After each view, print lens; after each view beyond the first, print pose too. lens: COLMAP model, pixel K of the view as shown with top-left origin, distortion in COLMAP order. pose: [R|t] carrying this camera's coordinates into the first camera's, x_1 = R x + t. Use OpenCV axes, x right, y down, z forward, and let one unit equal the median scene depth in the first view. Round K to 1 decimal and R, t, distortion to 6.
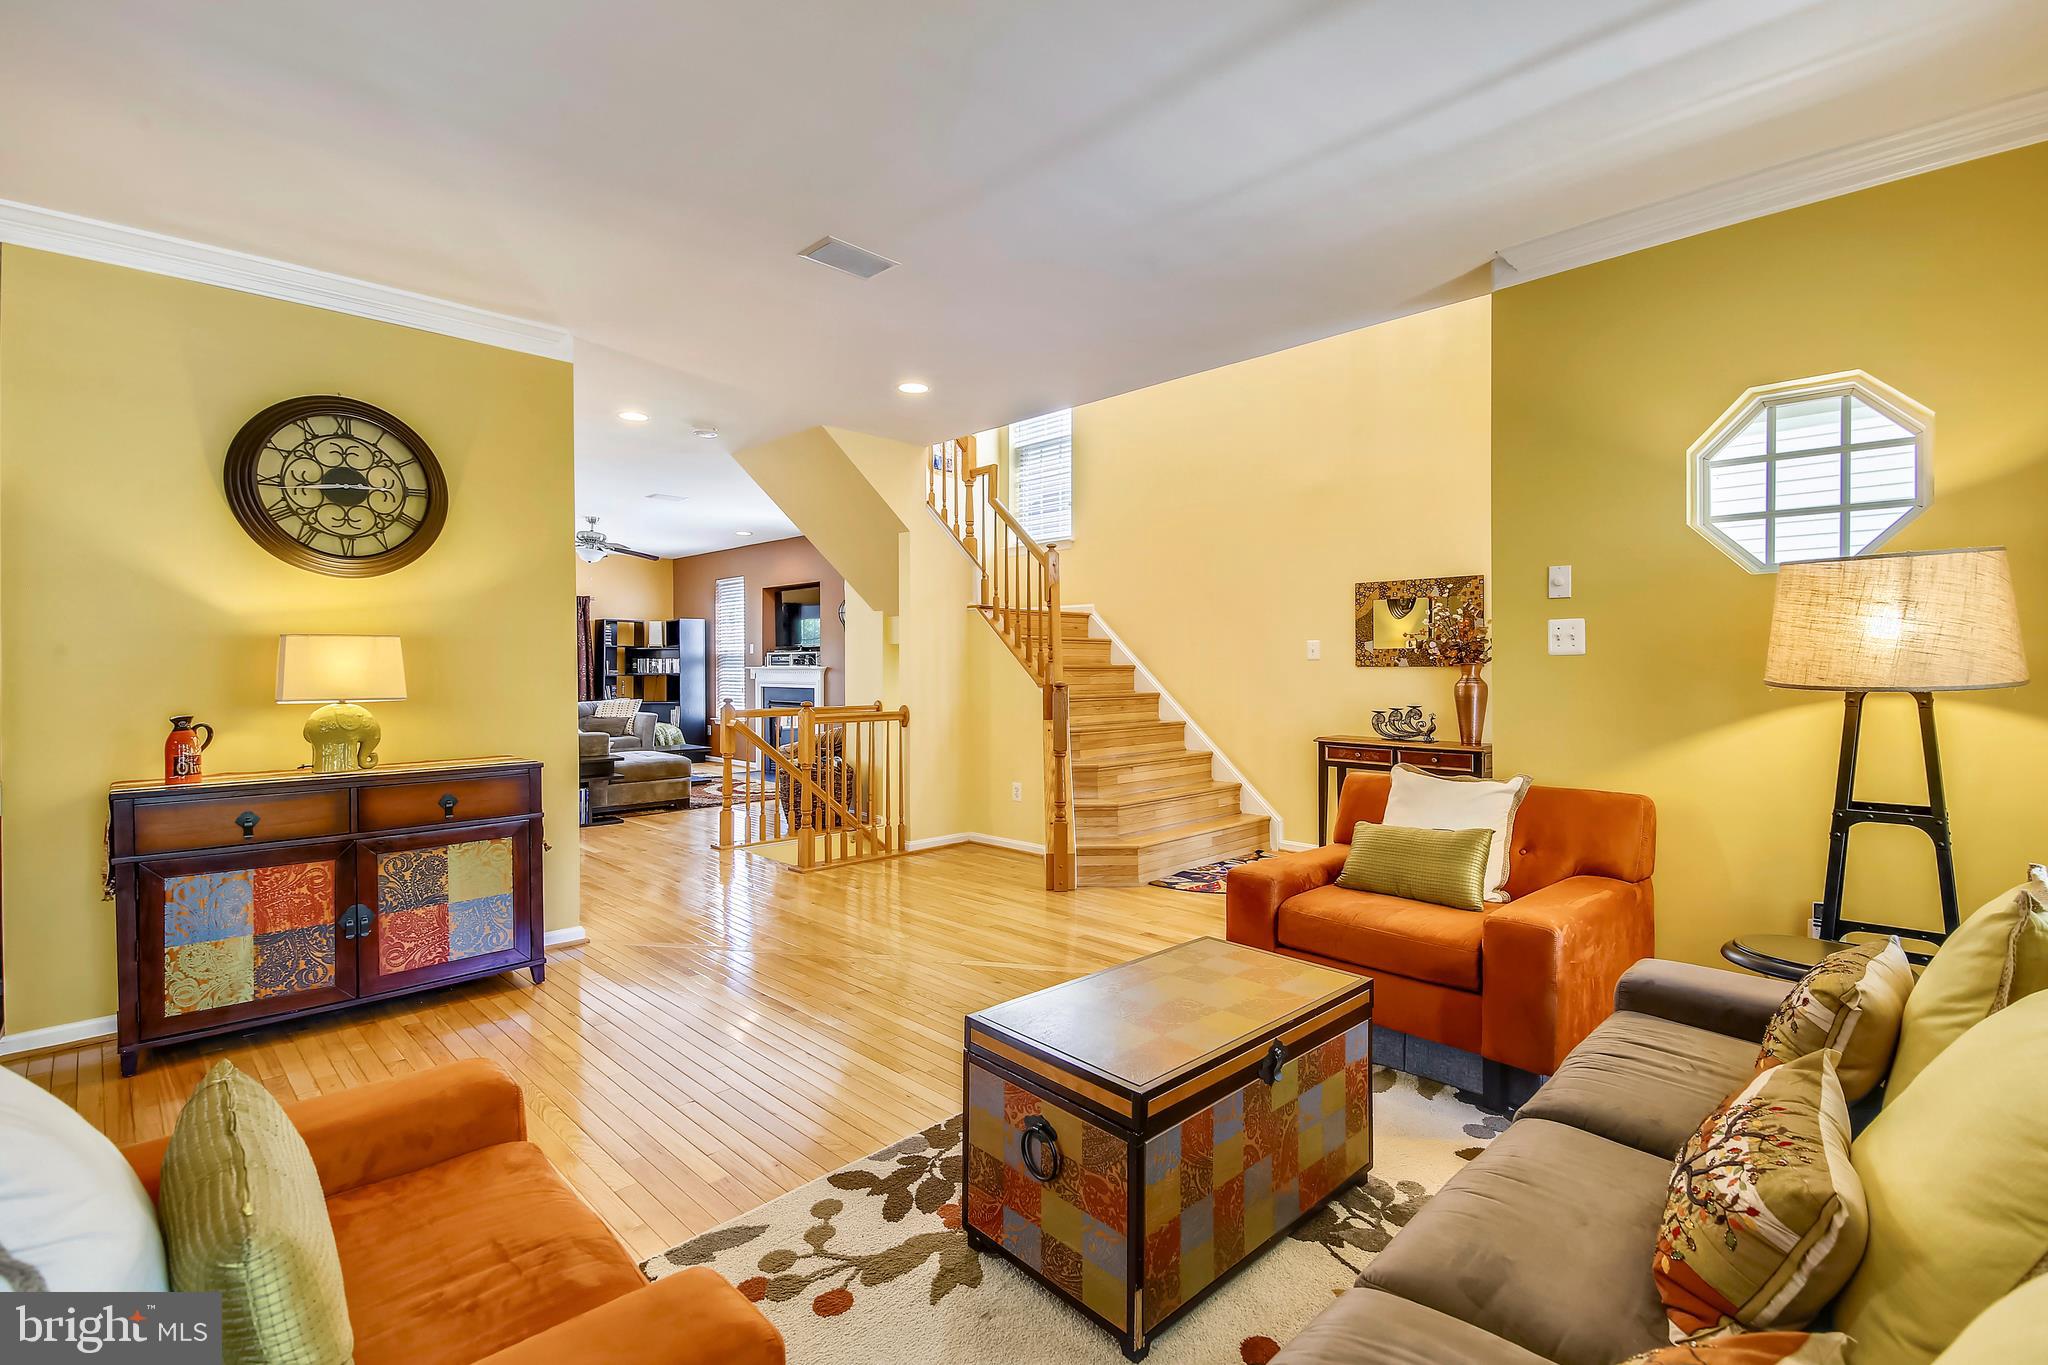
lens RADIAL K [[925.9, 0, 1040.6], [0, 925.9, 673.6], [0, 0, 1]] dist [0.002897, -0.008052]
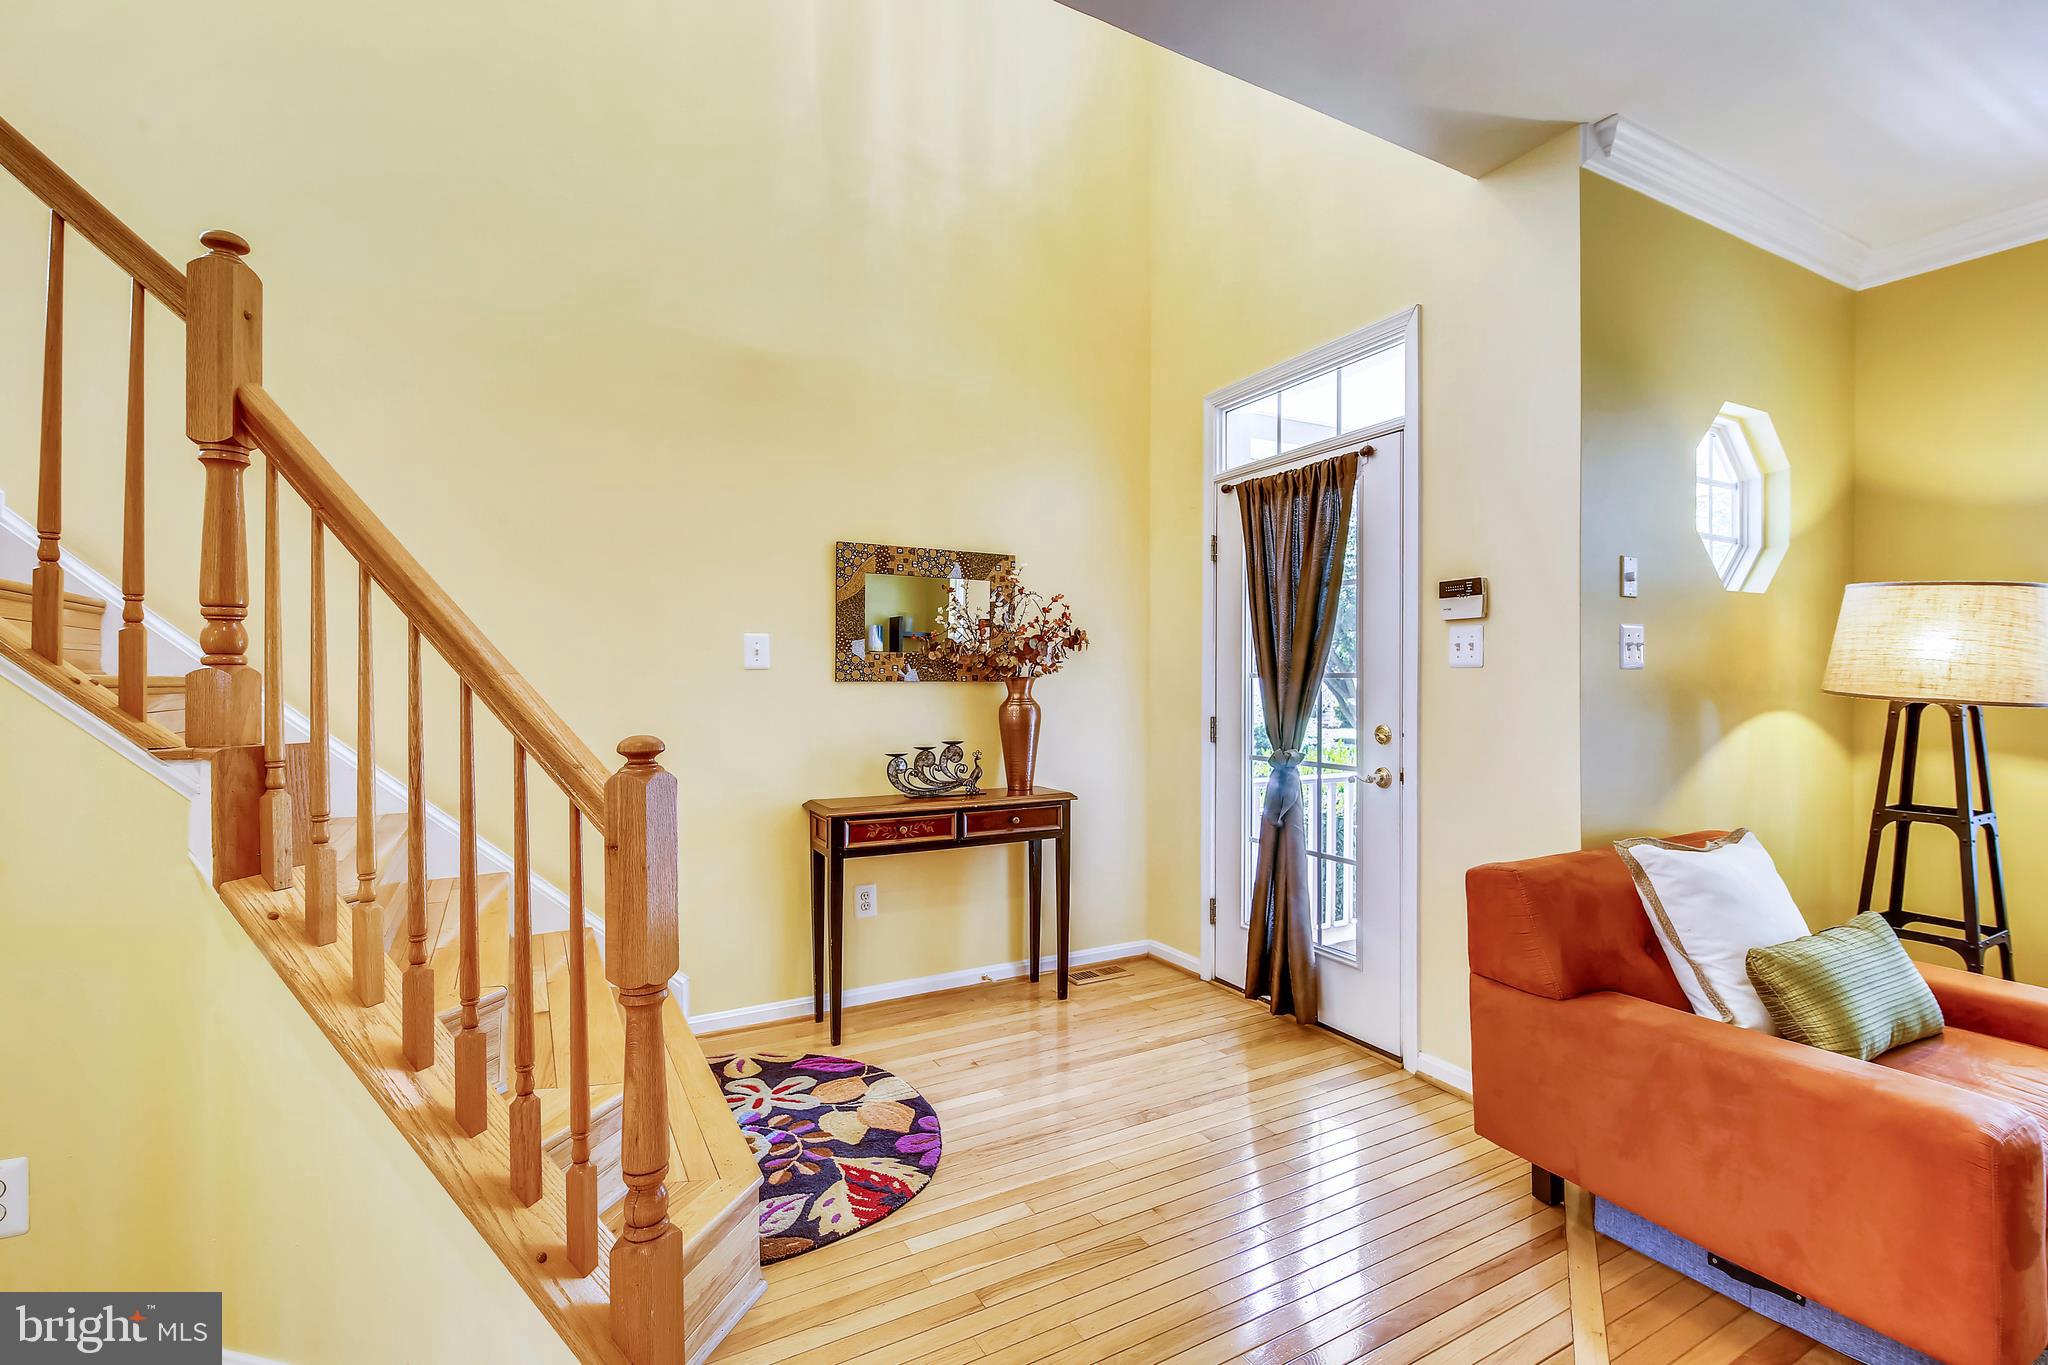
lens RADIAL K [[925.9, 0, 1032.1], [0, 925.9, 682.4], [0, 0, 1]] dist [0.002897, -0.008052]
pose [[0.292239, -0.001754, 0.956344, -0.336473], [0.004814, 0.999988, 0.000363, -0.011392], [-0.956333, 0.004498, 0.292244, 1.231984]]
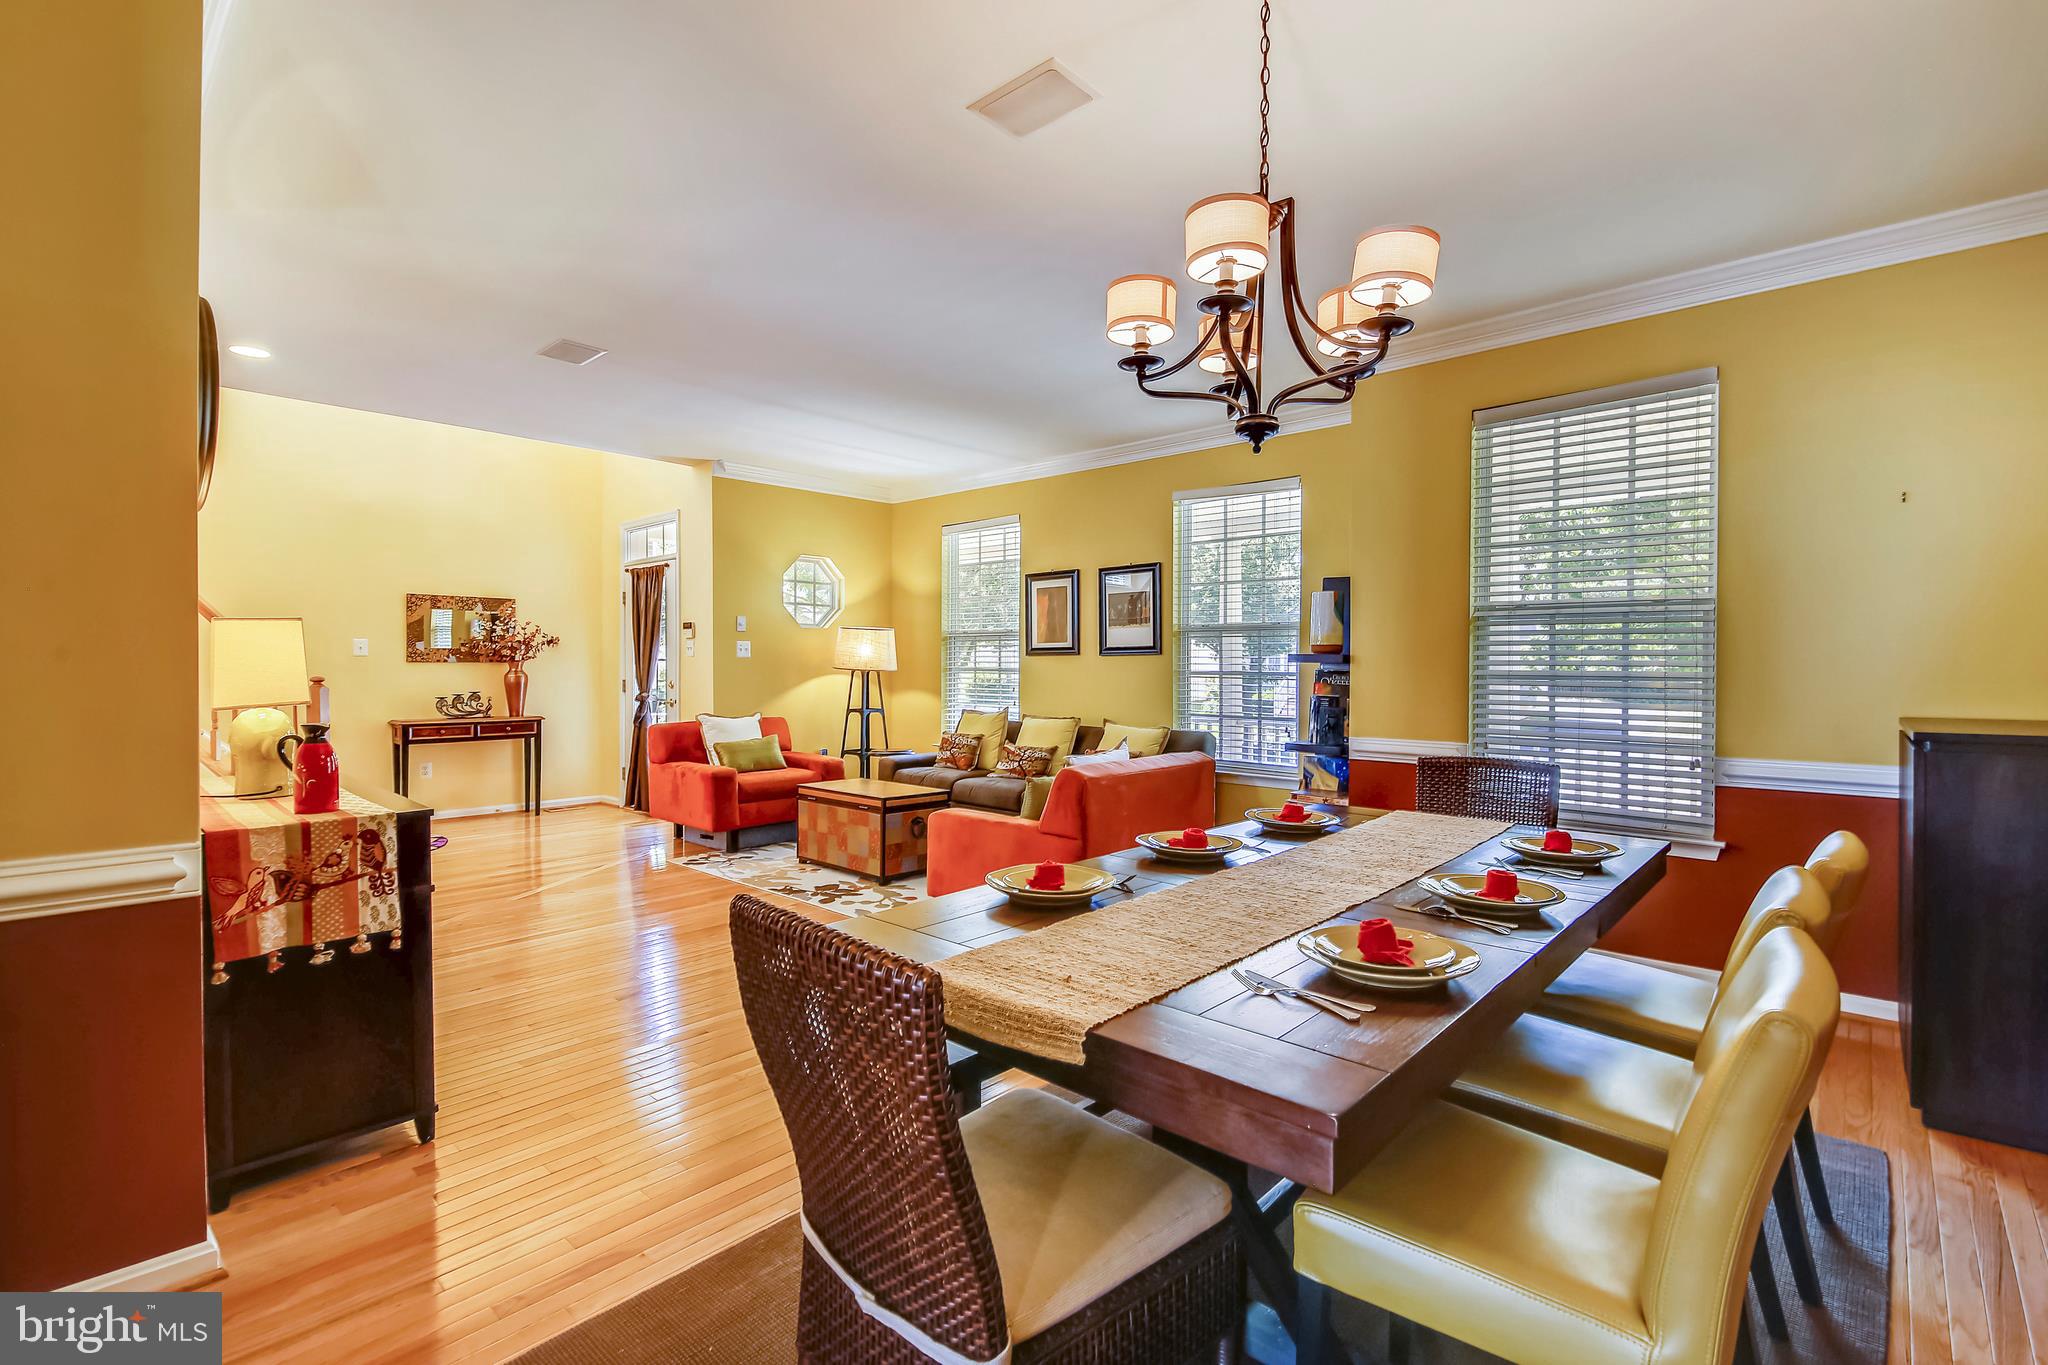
lens RADIAL K [[925.9, 0, 1042.0], [0, 925.9, 676.6], [0, 0, 1]] dist [0.002897, -0.008052]
pose [[-0.044962, -0.011470, 0.998923, -1.586006], [0.005370, 0.999917, 0.011723, 0.002757], [-0.998974, 0.005892, -0.044896, 0.391219]]
